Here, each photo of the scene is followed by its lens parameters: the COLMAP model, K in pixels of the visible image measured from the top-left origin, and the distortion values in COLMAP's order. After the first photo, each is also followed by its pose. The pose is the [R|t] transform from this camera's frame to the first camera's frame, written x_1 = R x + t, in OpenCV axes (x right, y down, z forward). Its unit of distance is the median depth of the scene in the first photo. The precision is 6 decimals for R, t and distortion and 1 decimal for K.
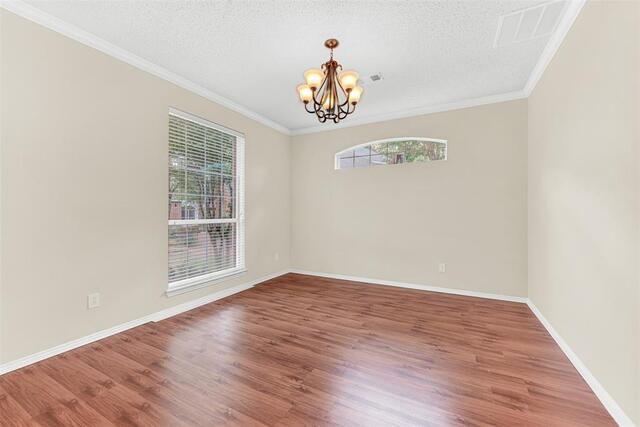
lens RADIAL K [[261.6, 0, 320.1], [0, 261.6, 212.9], [0, 0, 1]] dist [-0.002762, -0.000449]
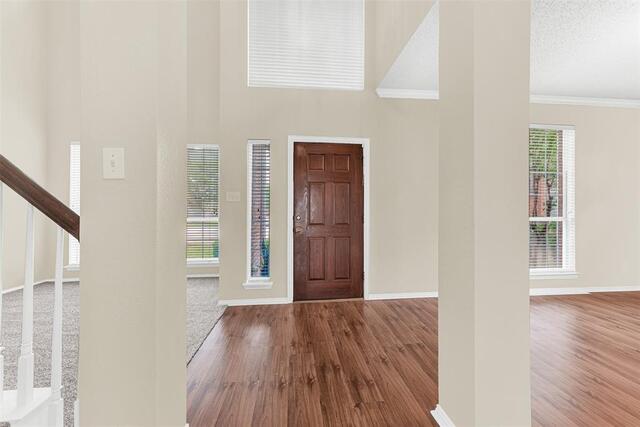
lens RADIAL K [[261.6, 0, 314.9], [0, 261.6, 210.9], [0, 0, 1]] dist [-0.002762, -0.000449]
pose [[0.555382, 0.007638, -0.831560, -0.046740], [-0.004971, 0.999970, 0.005865, -0.002930], [0.831580, 0.000876, 0.555404, -0.367244]]
